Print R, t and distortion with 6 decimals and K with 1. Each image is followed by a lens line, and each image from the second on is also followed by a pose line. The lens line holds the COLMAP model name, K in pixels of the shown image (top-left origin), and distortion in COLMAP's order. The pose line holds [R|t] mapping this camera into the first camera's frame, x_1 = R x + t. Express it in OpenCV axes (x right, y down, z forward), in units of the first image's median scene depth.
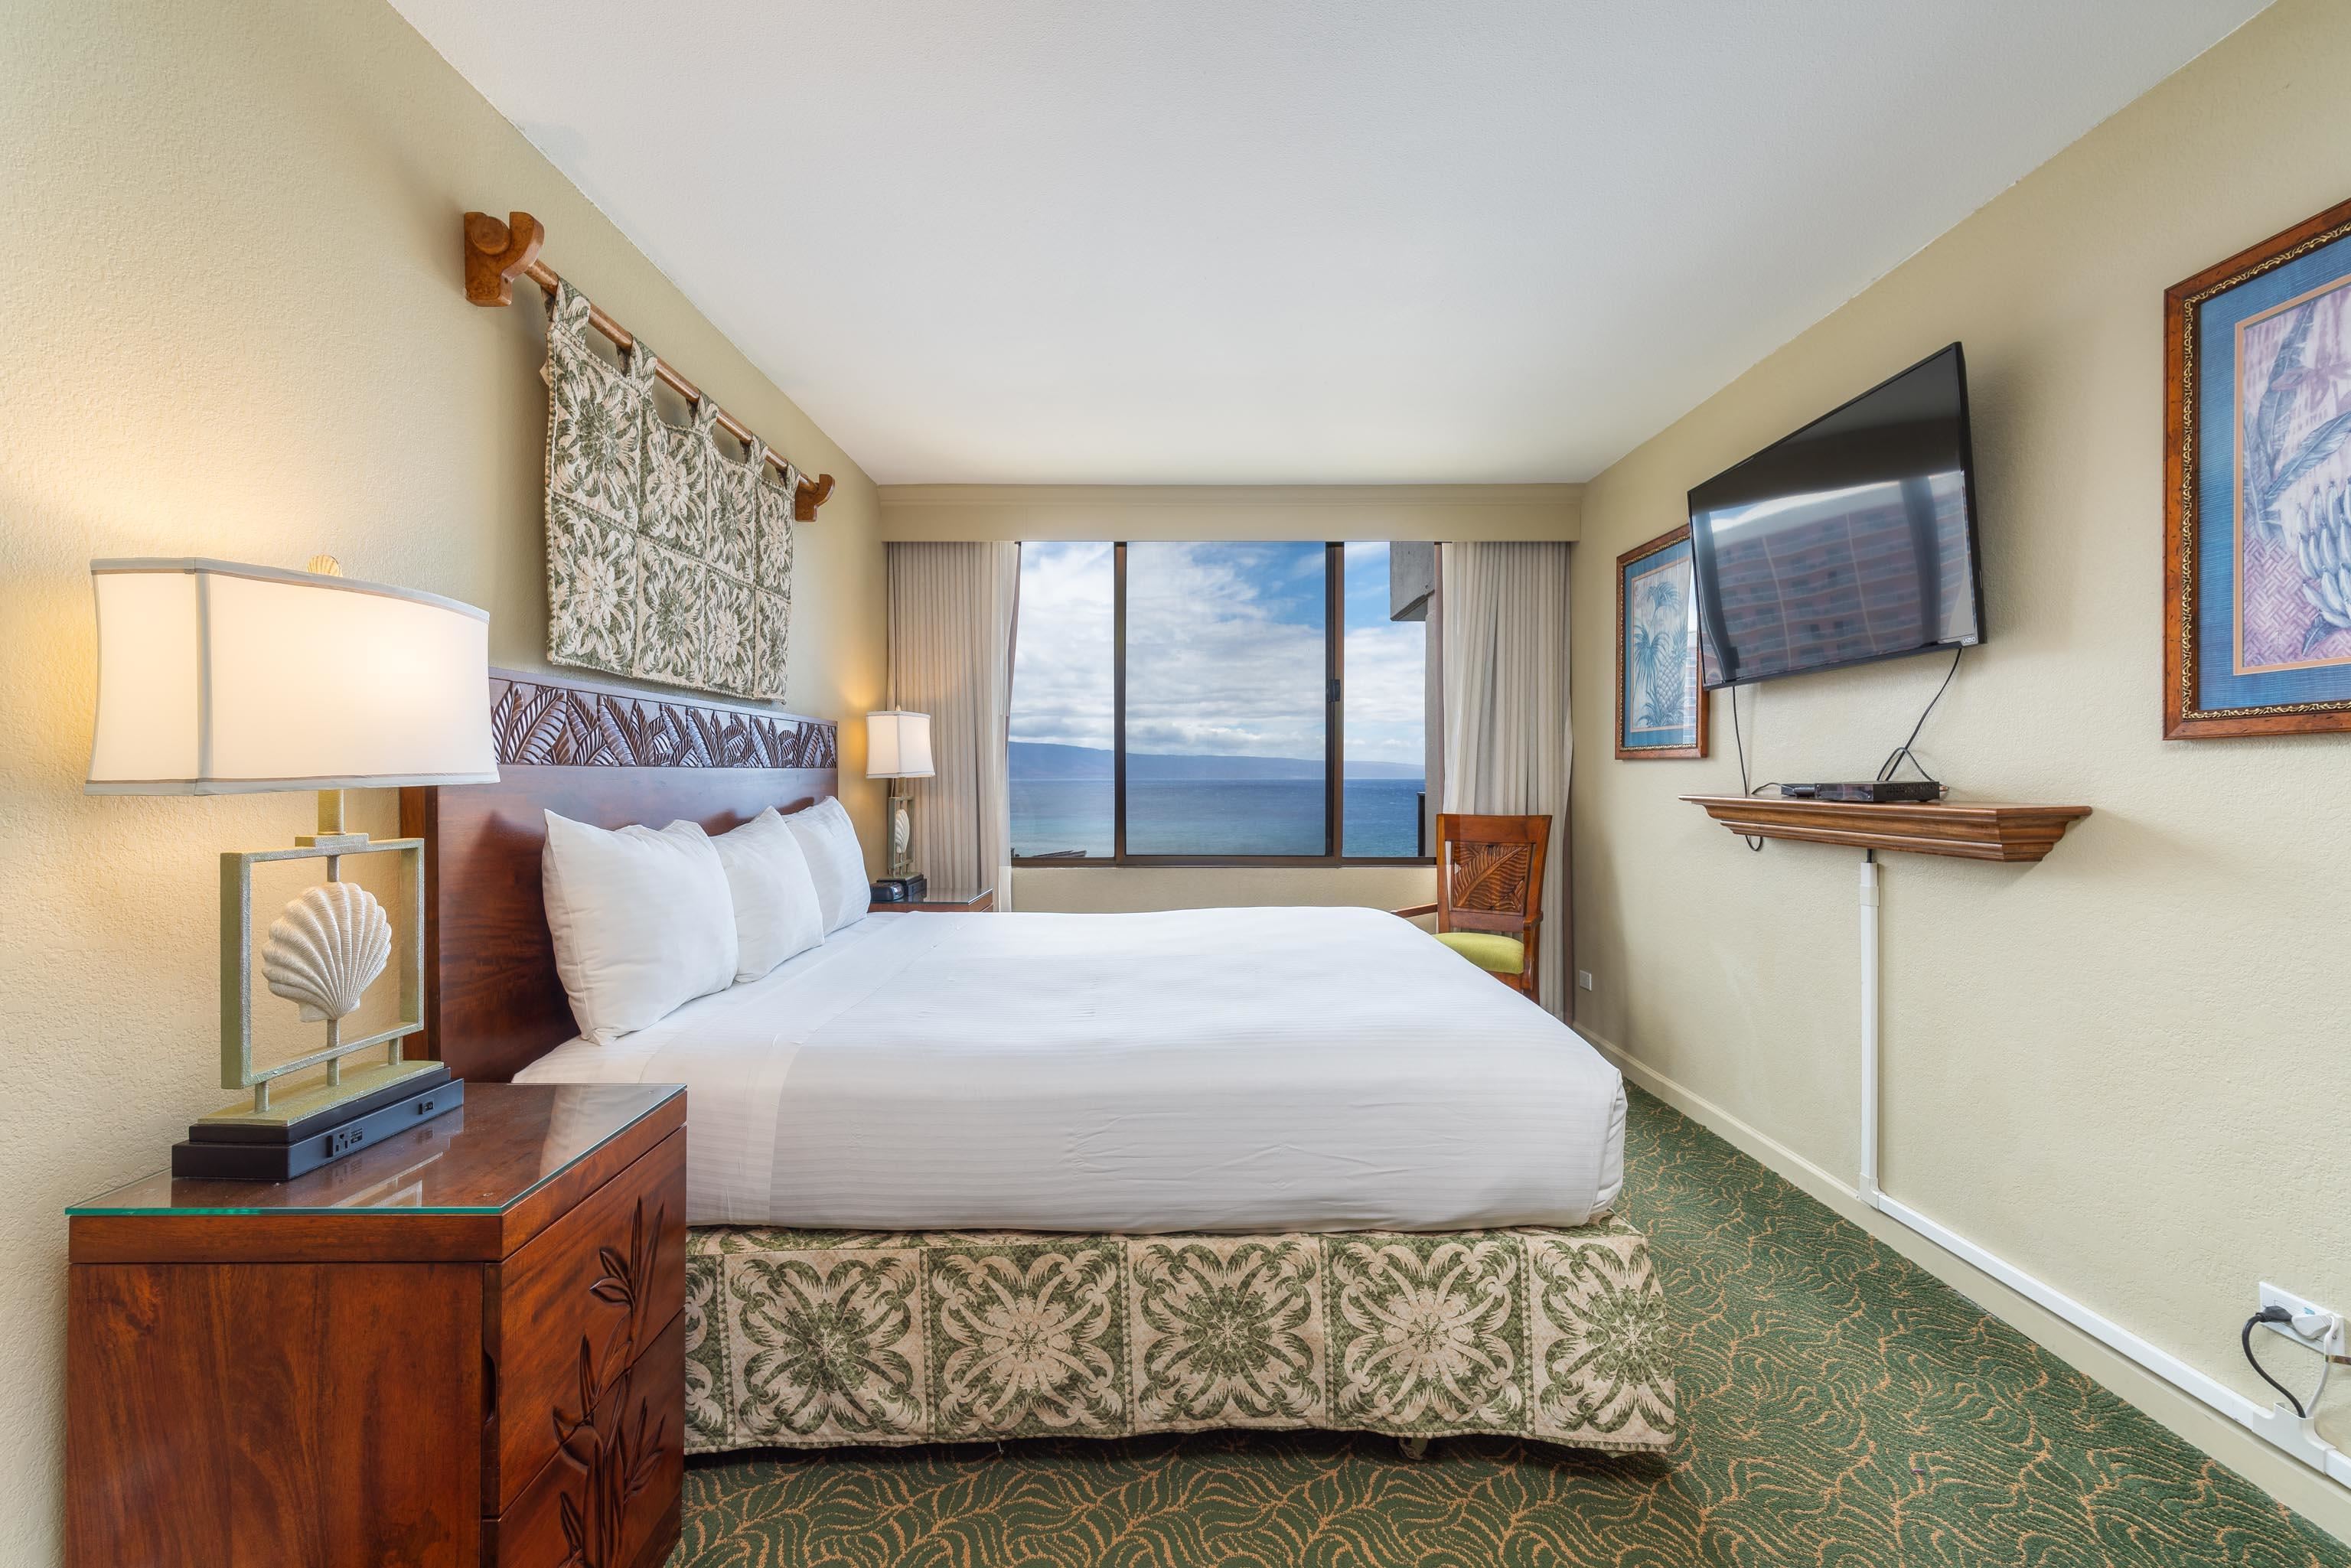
lens RADIAL K [[936.0, 0, 1228.5], [0, 936.0, 779.1], [0, 0, 1]] dist [-0.001746, -0.000170]
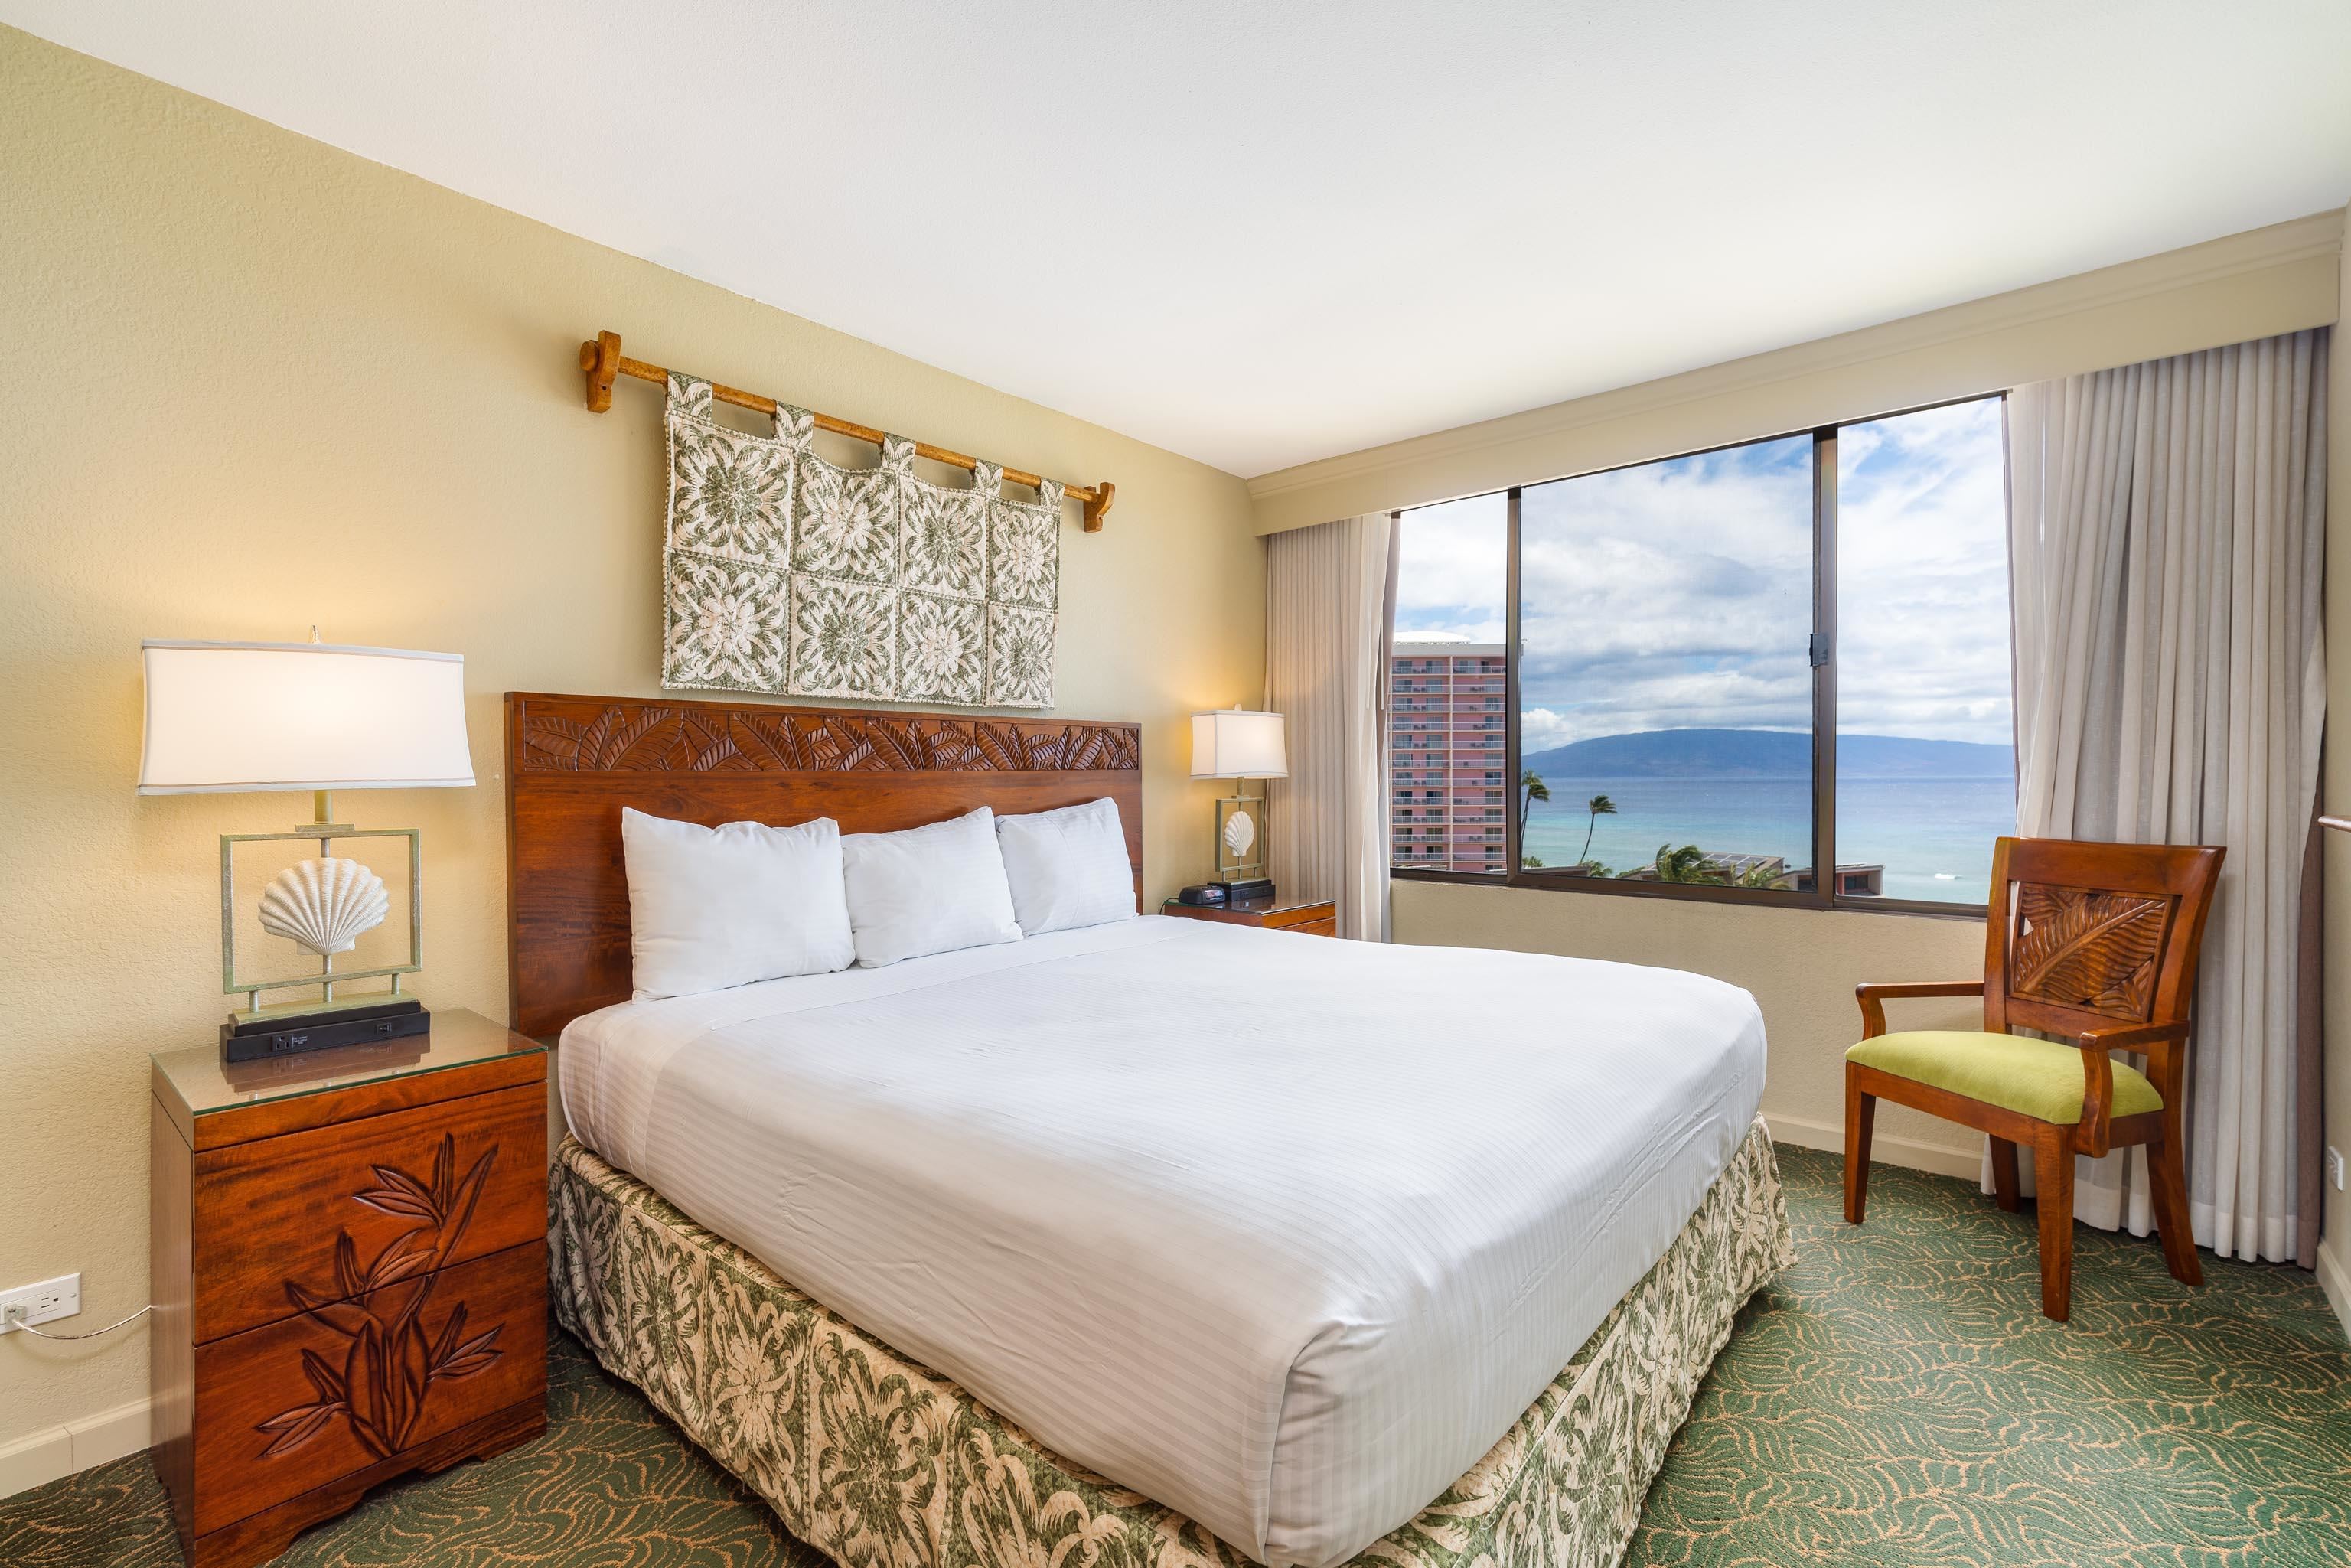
lens RADIAL K [[986.8, 0, 1211.1], [0, 986.8, 781.5], [0, 0, 1]] dist [-0.000691, -0.000019]
pose [[0.767014, 0.000991, -0.641629, 0.447859], [0.001764, 0.999992, 0.003653, -0.003329], [0.641628, -0.003934, 0.767006, 0.316333]]
